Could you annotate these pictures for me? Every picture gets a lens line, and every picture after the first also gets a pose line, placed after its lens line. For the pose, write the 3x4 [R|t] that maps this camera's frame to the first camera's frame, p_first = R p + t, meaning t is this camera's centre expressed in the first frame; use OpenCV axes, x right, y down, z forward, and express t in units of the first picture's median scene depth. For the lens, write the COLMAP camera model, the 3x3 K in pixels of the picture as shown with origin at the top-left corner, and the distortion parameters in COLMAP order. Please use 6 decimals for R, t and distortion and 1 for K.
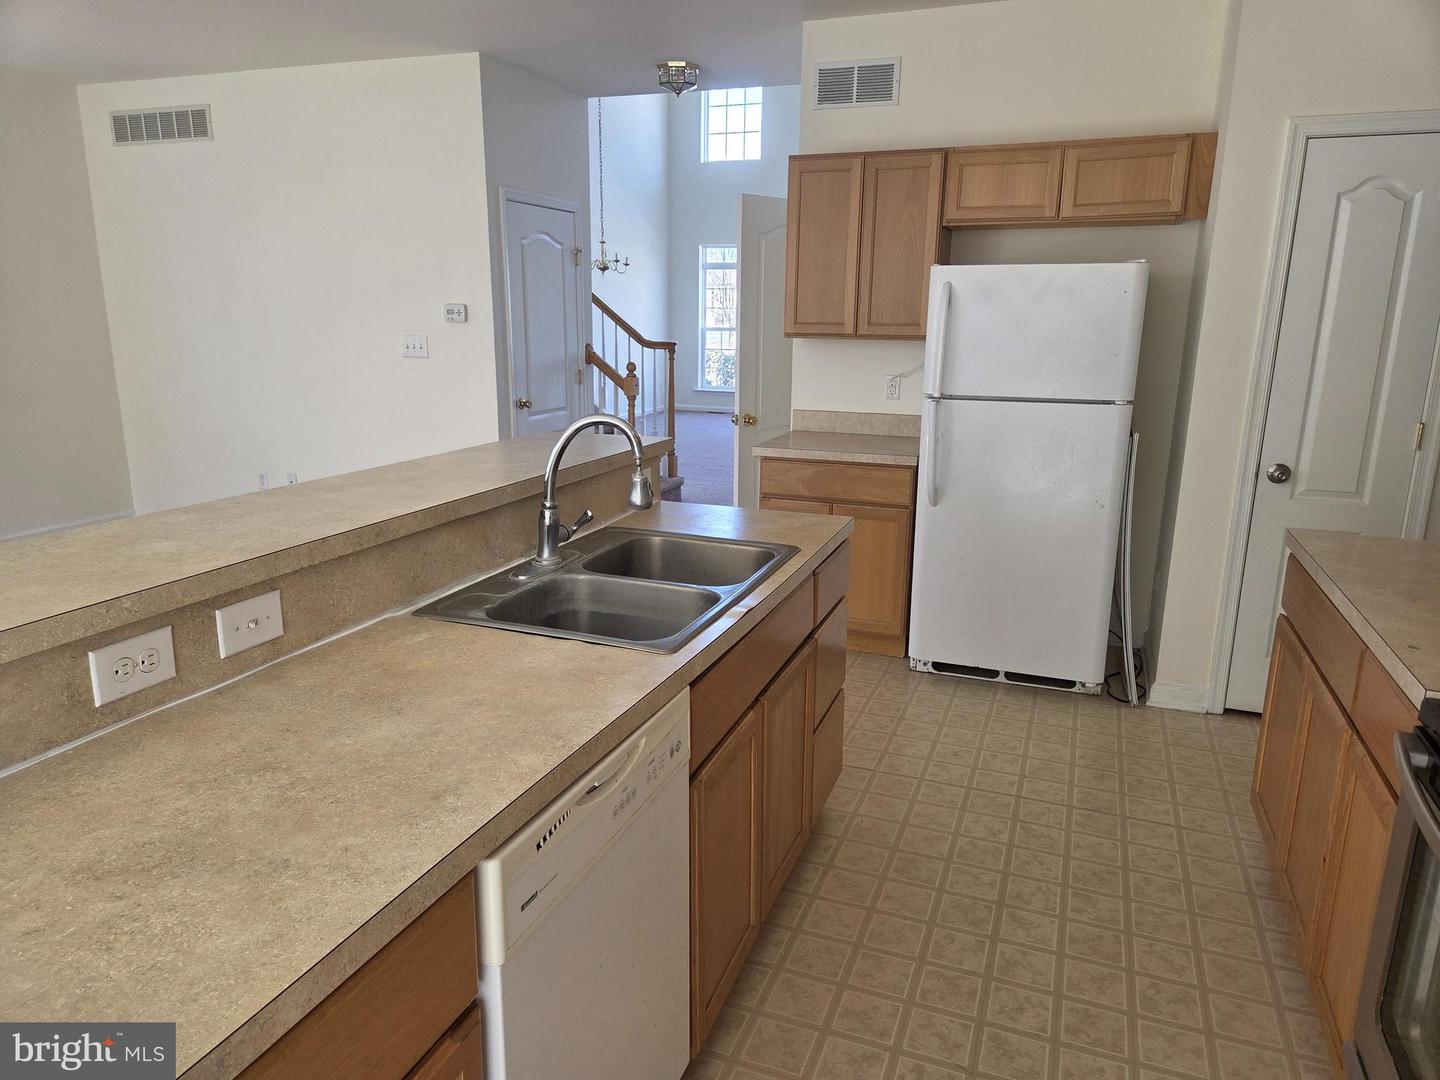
lens RADIAL K [[969.7, 0, 713.3], [0, 969.7, 550.4], [0, 0, 1]] dist [0.068074, -0.054874]
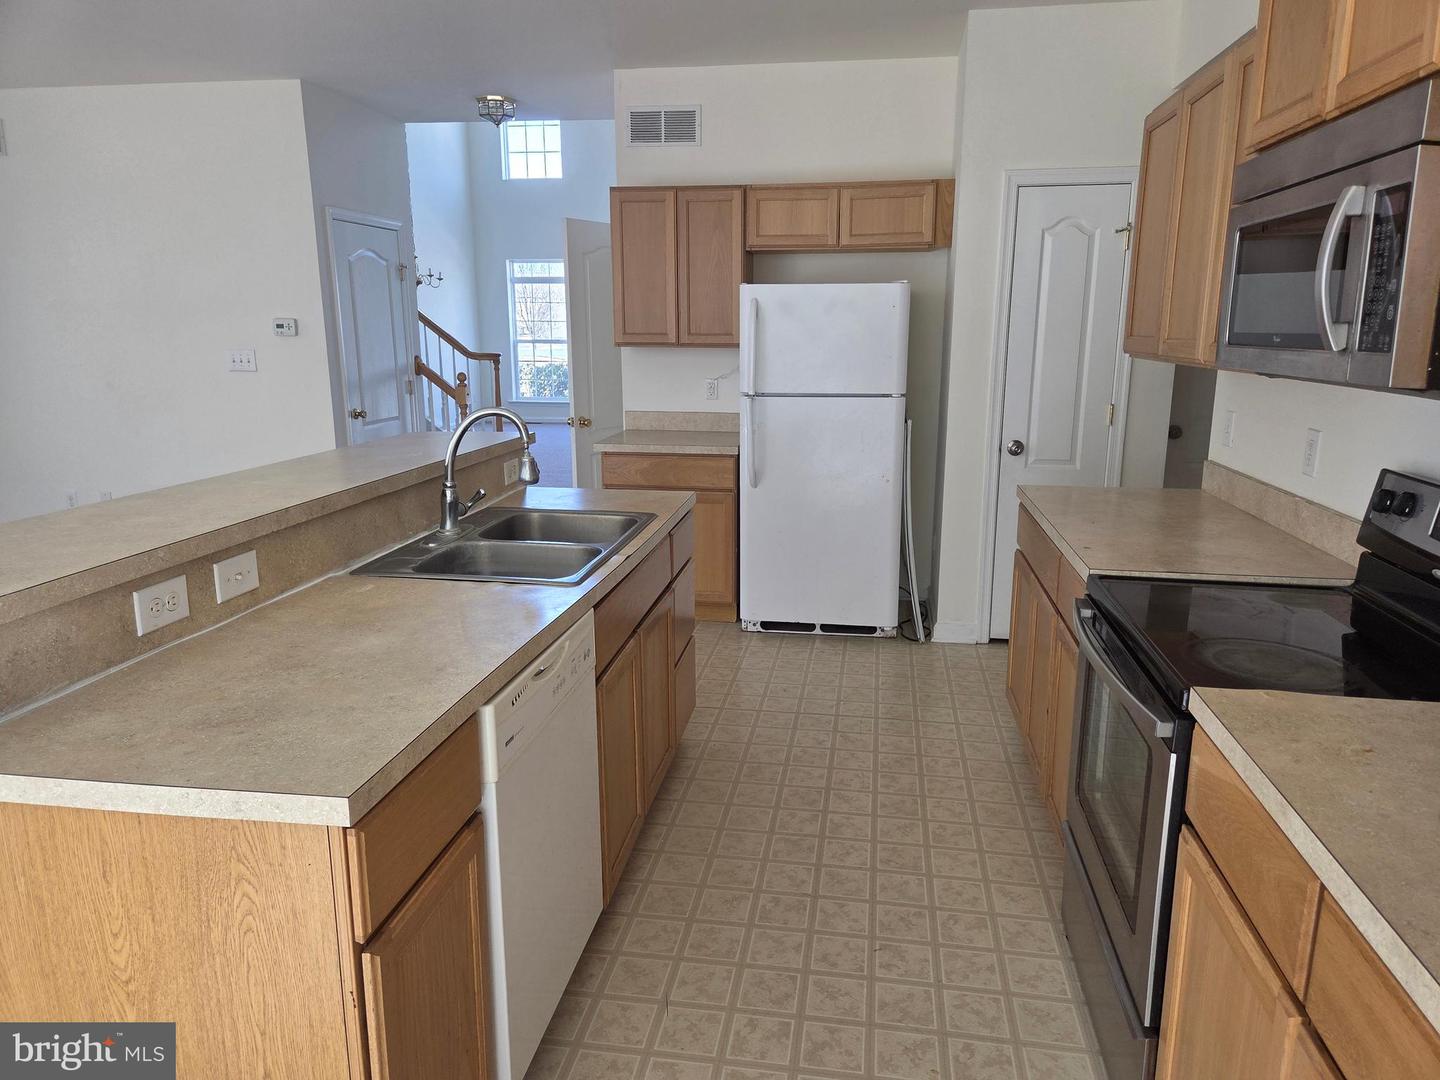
lens RADIAL K [[969.7, 0, 723.1], [0, 969.7, 540.1], [0, 0, 1]] dist [0.068074, -0.054874]
pose [[0.978344, -0.054284, 0.199742, -0.061225], [0.058756, 0.998136, -0.016522, 0.044894], [-0.198473, 0.027900, 0.979709, -0.177262]]
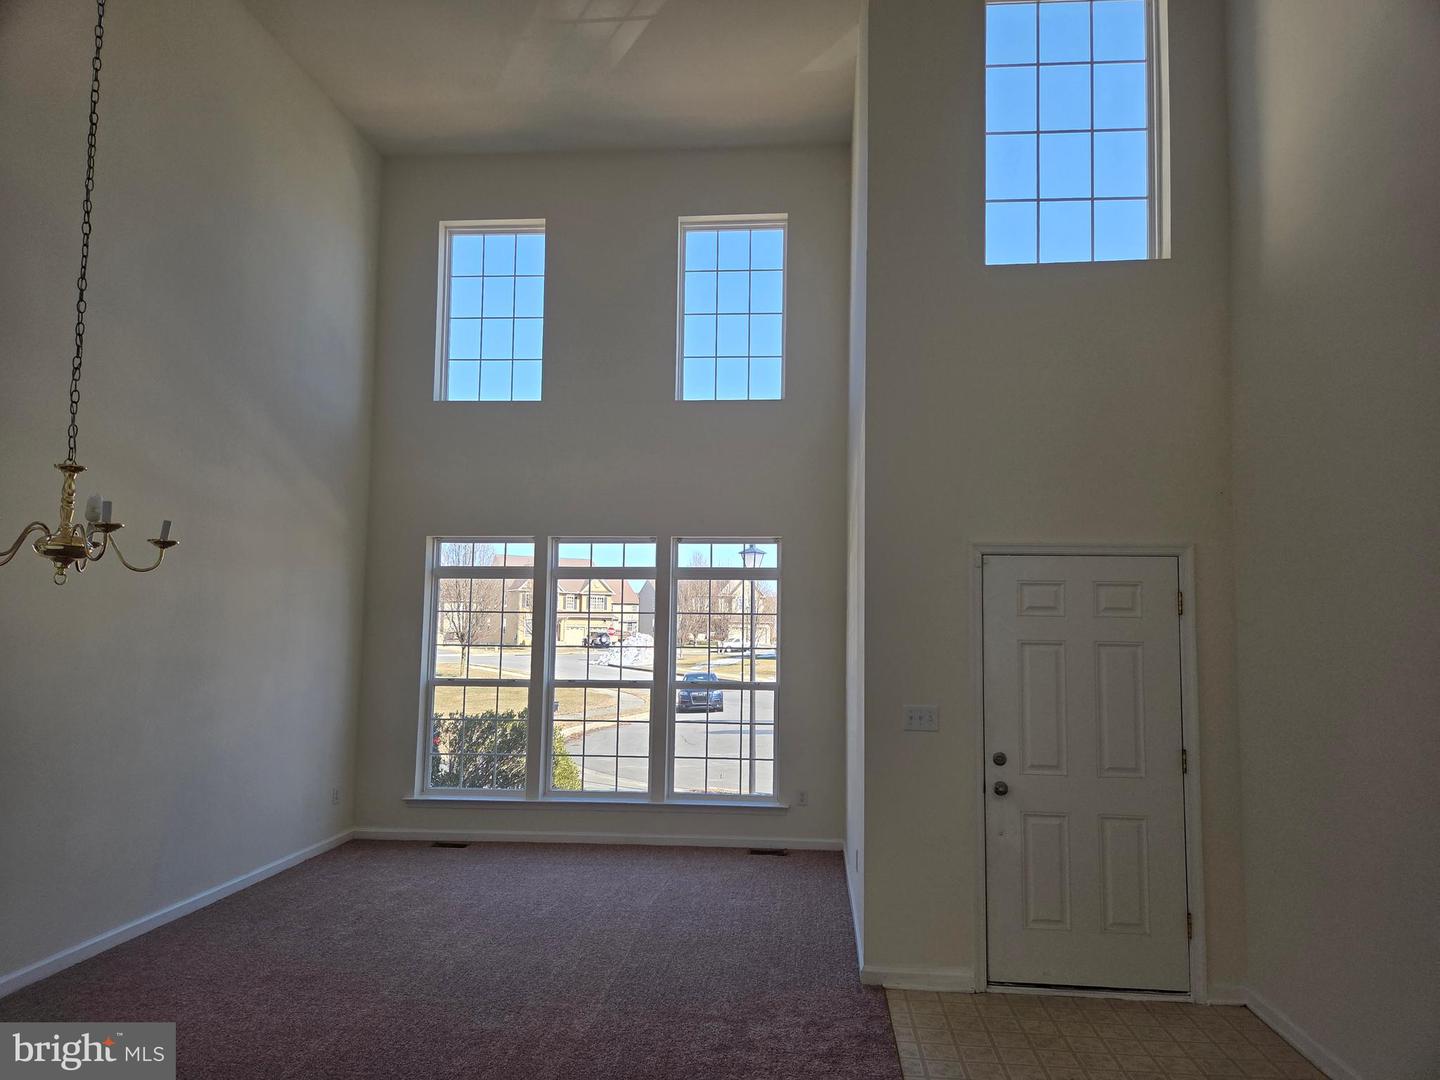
lens RADIAL K [[969.7, 0, 725.4], [0, 969.7, 541.2], [0, 0, 1]] dist [0.068074, -0.054874]
pose [[0.959087, 0.027209, 0.281800, -0.038770], [0.064917, 0.947715, -0.312446, -0.628189], [-0.275568, 0.317956, 0.907175, 2.258437]]
